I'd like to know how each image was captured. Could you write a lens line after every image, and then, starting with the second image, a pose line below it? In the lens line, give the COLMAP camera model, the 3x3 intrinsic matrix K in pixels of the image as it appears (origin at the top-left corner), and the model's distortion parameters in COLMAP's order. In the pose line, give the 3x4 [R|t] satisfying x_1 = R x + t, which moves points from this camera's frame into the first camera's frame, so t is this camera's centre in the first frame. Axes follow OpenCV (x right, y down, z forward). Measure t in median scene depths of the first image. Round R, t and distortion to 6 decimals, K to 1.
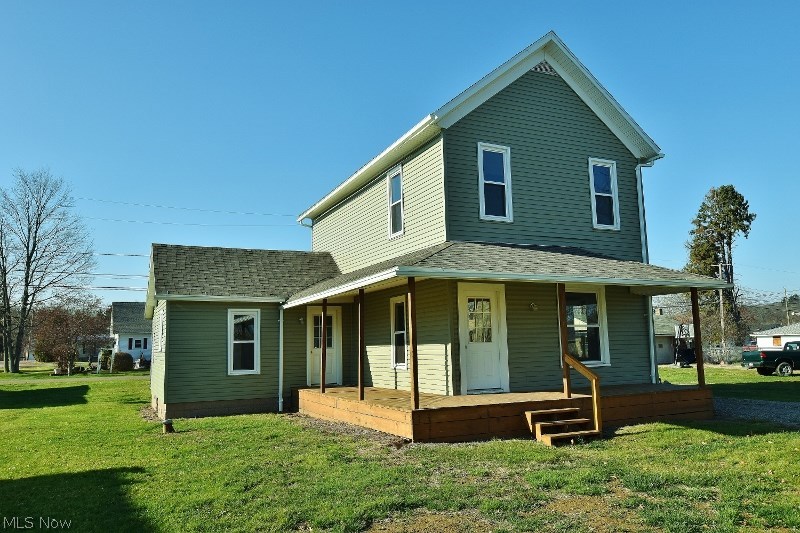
lens RADIAL K [[602.9, 0, 401.4], [0, 602.9, 269.1], [0, 0, 1]] dist [-0.000355, 0.001092]
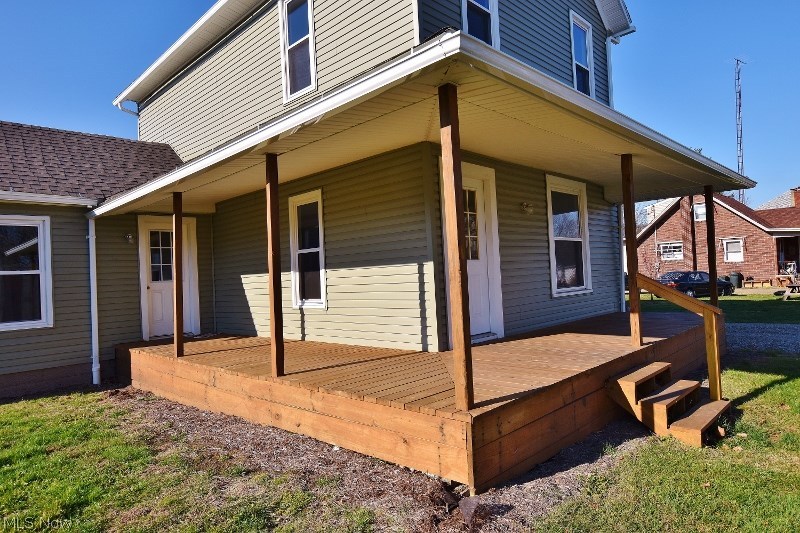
lens RADIAL K [[498.3, 0, 401.3], [0, 498.3, 265.1], [0, 0, 1]] dist [-0.006794, 0.001278]
pose [[0.937553, -0.014456, 0.347541, -0.087770], [-0.018185, 0.995733, 0.090473, 0.067181], [-0.347365, -0.091143, 0.933290, 0.454689]]
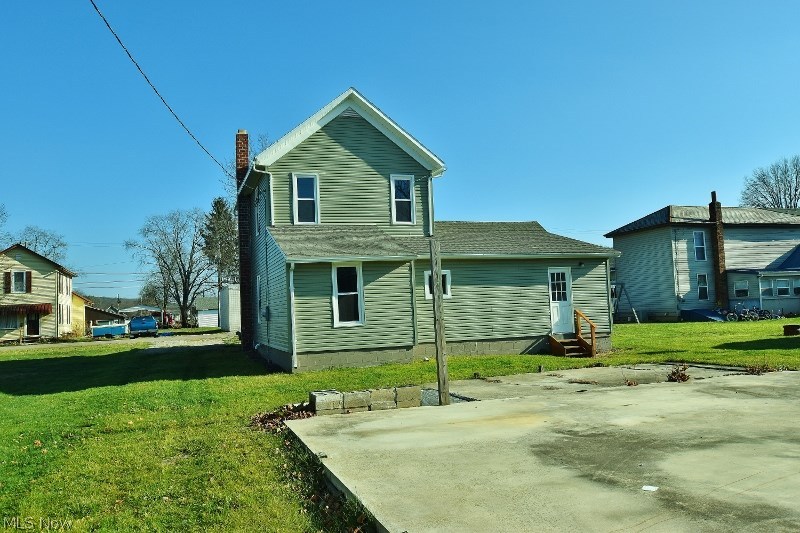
lens RADIAL K [[602.9, 0, 400.3], [0, 602.9, 266.8], [0, 0, 1]] dist [-0.000355, 0.001092]
pose [[0.992172, -0.031358, -0.120880, 0.458679], [0.039112, 0.997290, 0.062319, -0.055505], [0.118598, -0.066559, 0.990709, -0.322513]]
